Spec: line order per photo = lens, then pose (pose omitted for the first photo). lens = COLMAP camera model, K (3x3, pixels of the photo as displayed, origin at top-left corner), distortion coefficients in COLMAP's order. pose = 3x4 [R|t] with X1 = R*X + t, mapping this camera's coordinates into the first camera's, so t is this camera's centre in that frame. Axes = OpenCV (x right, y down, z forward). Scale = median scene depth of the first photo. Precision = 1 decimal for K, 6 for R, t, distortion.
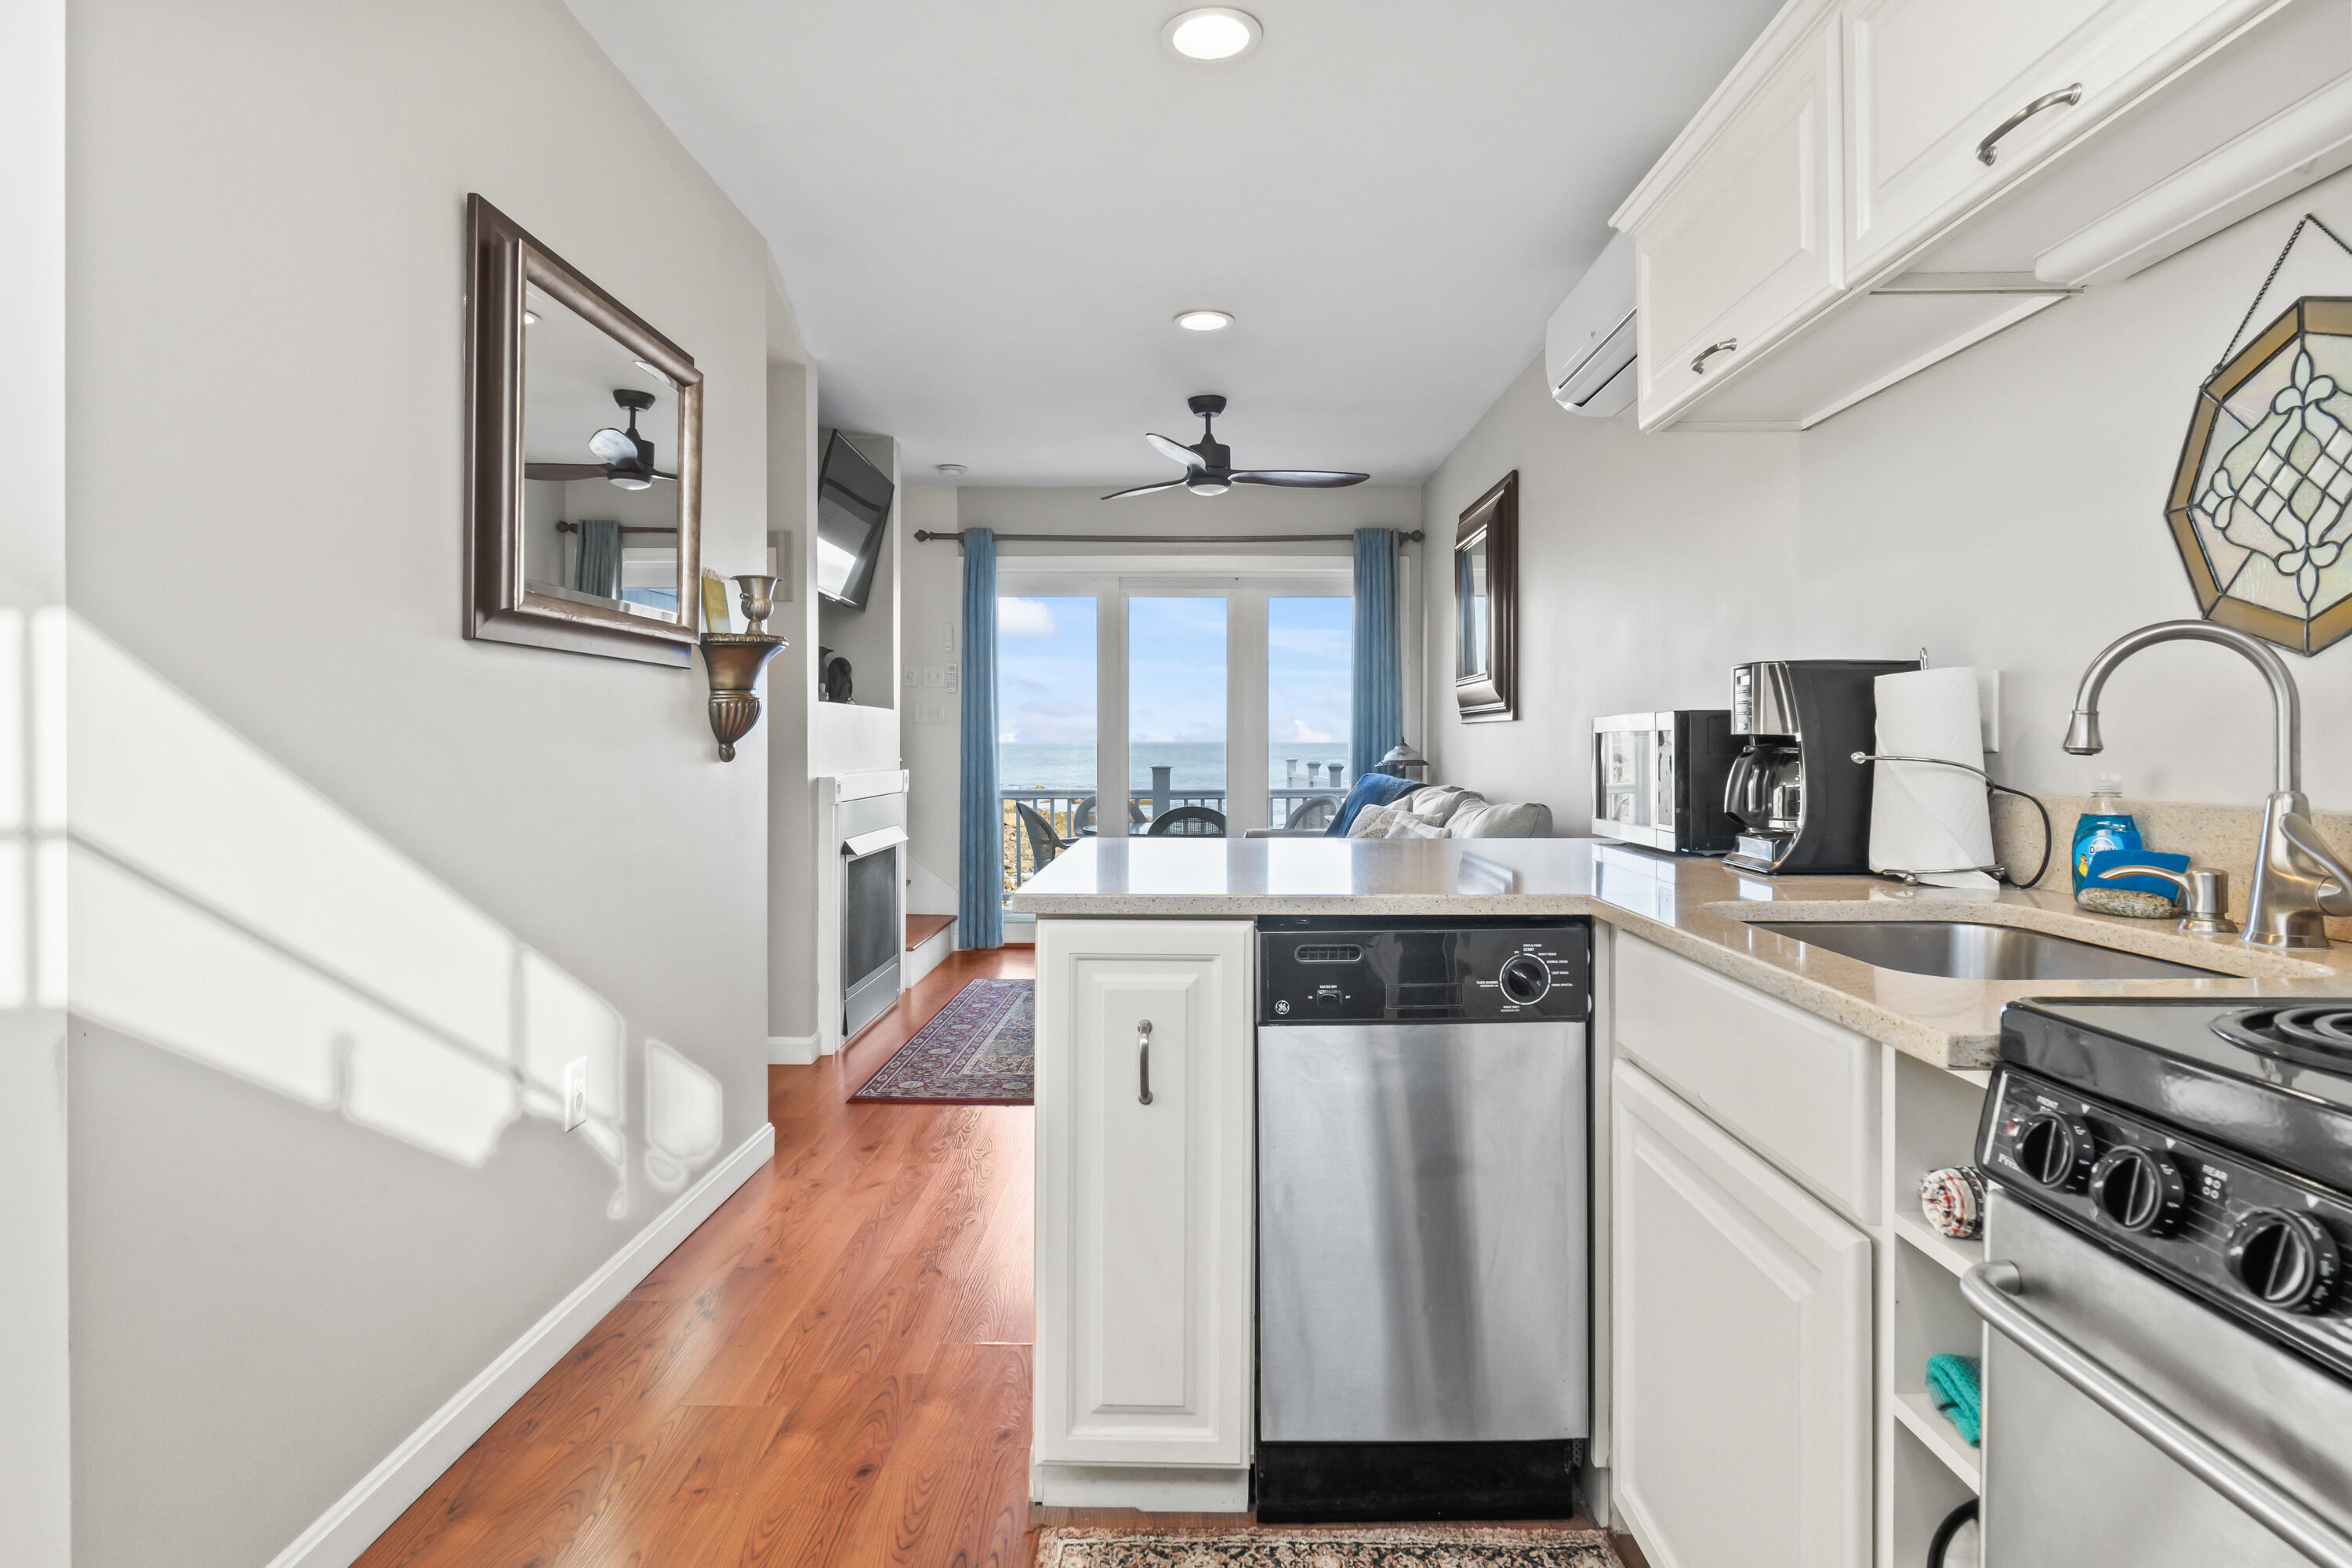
lens RADIAL K [[1263.0, 0, 1165.6], [0, 1263.0, 751.3], [0, 0, 1]] dist [-0.003141, -0.003201]
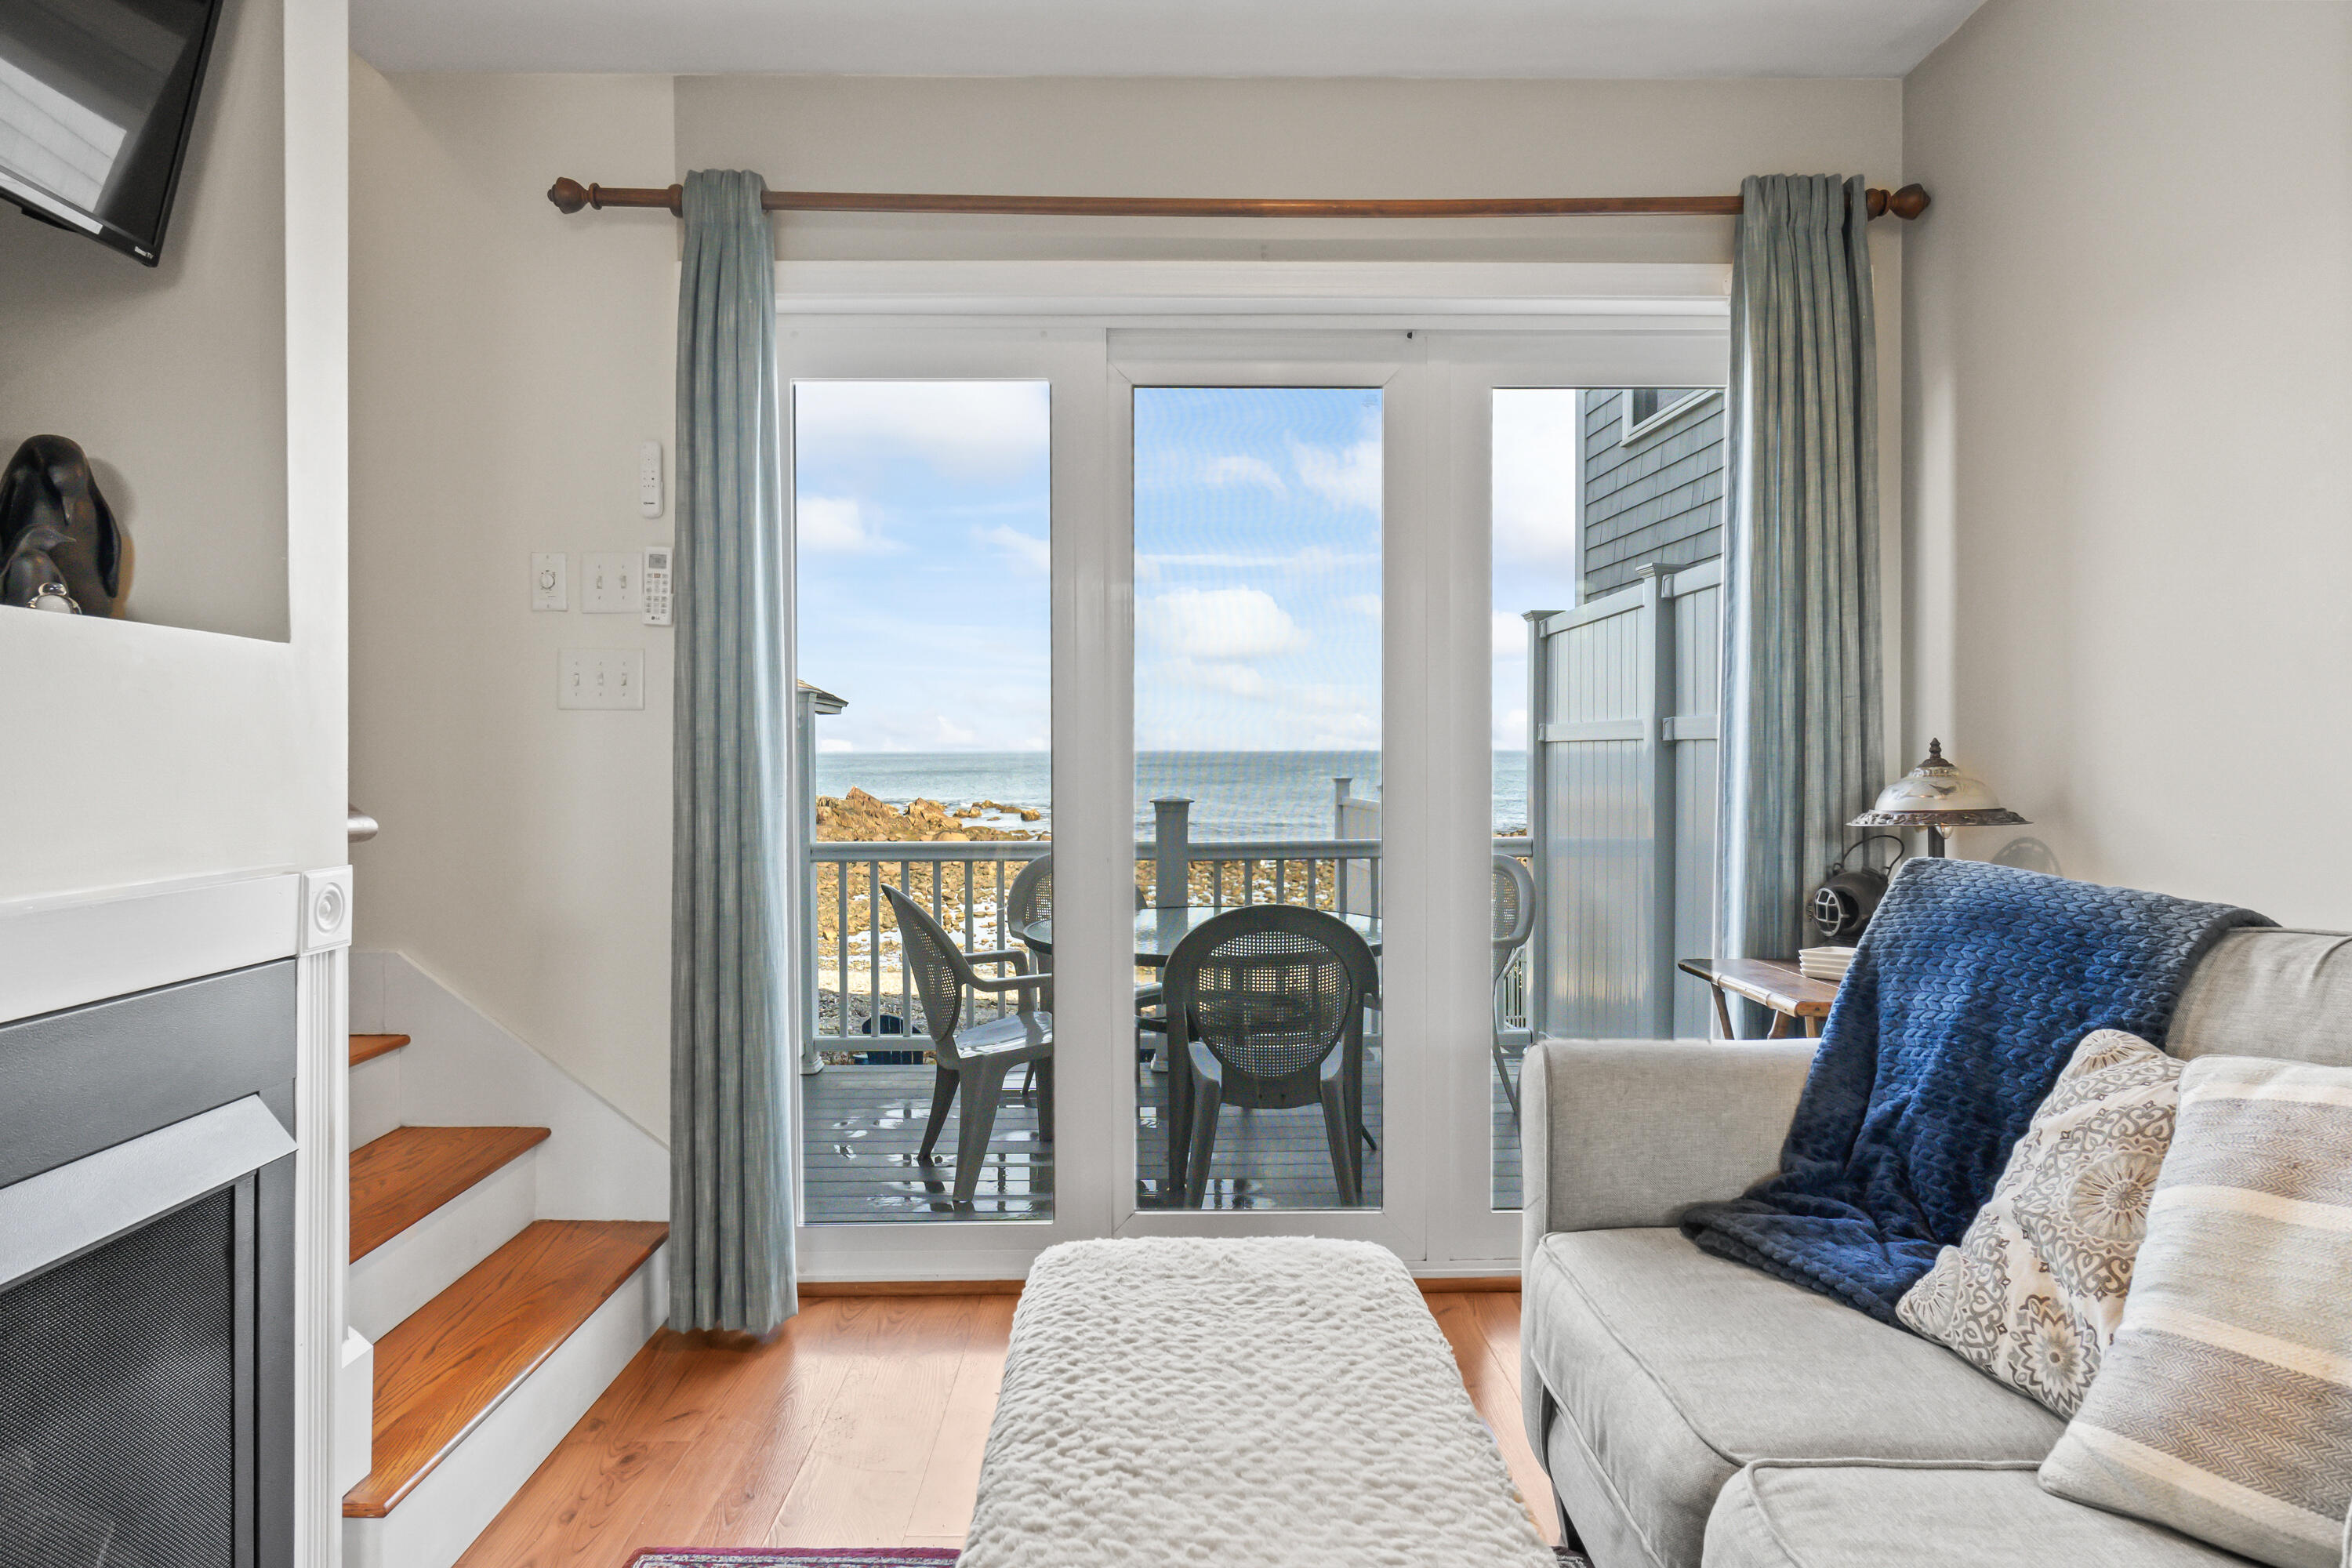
lens RADIAL K [[1397.2, 0, 1159.3], [0, 1397.2, 763.0], [0, 0, 1]] dist [-0.002014, -0.000399]
pose [[0.999770, -0.002903, 0.021272, -0.113496], [0.002896, 0.999996, 0.000330, -0.021349], [-0.021273, -0.000268, 0.999774, 2.143196]]
